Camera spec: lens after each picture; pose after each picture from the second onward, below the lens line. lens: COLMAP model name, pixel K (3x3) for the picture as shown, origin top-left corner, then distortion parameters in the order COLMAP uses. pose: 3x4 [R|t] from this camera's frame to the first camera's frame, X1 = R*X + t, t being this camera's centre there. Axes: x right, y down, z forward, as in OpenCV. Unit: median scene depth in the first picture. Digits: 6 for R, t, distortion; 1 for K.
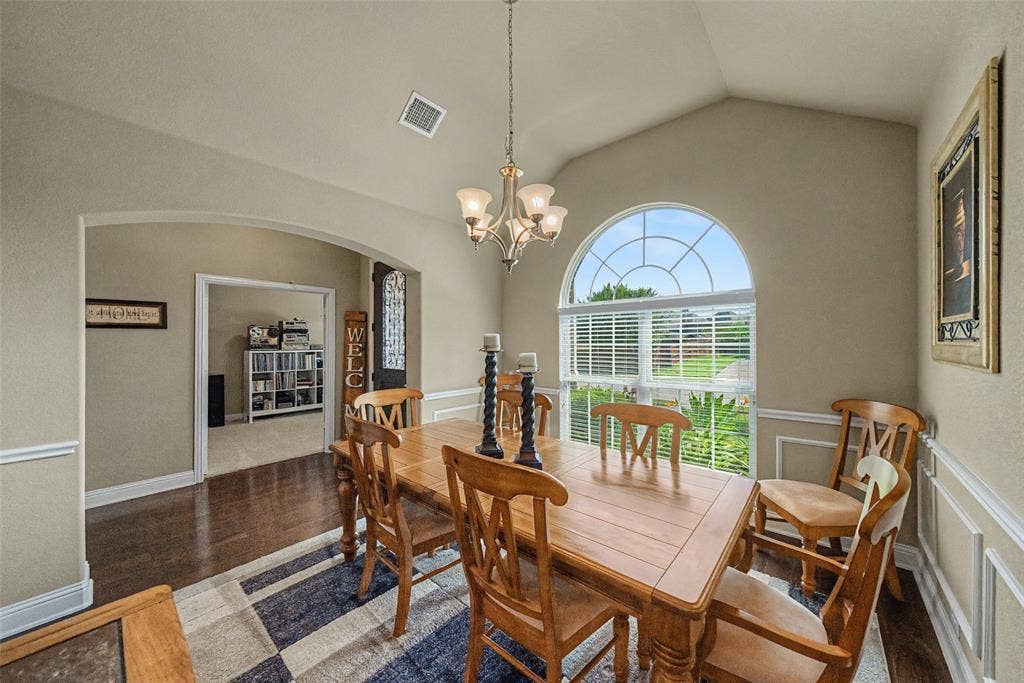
lens RADIAL K [[361.6, 0, 513.4], [0, 361.6, 343.0], [0, 0, 1]] dist [-0.001220, 0.000013]
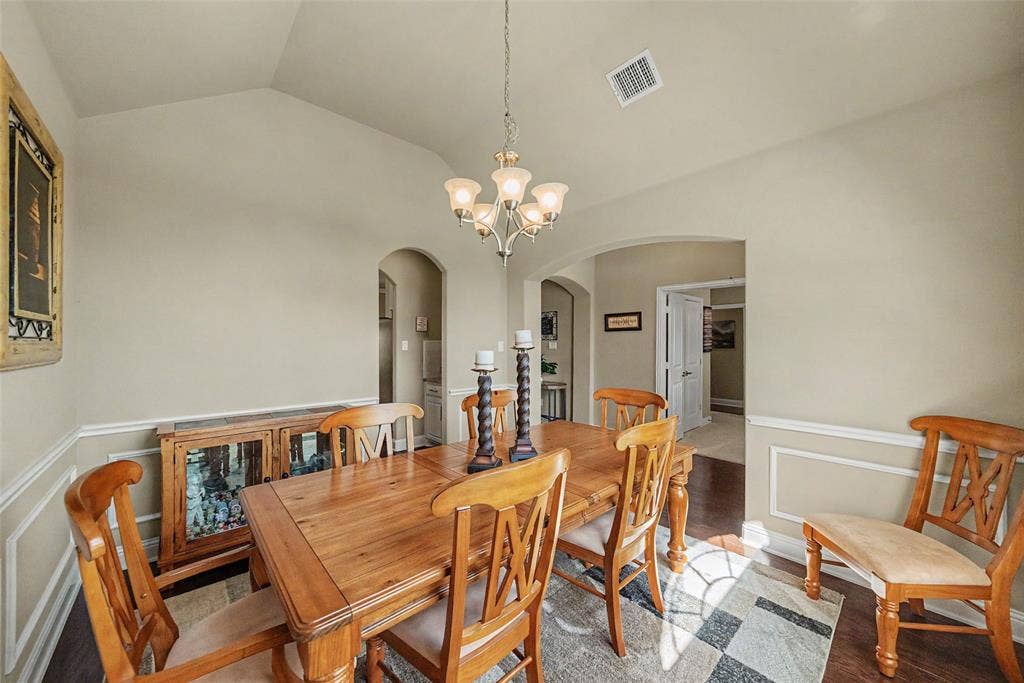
lens RADIAL K [[368.8, 0, 510.6], [0, 368.8, 339.9], [0, 0, 1]] dist [0.001675, 0.000103]
pose [[-0.102968, 0.001690, -0.994683, 0.590379], [-0.004753, 0.999986, 0.002192, -0.002330], [0.994673, 0.004954, -0.102959, 0.708592]]
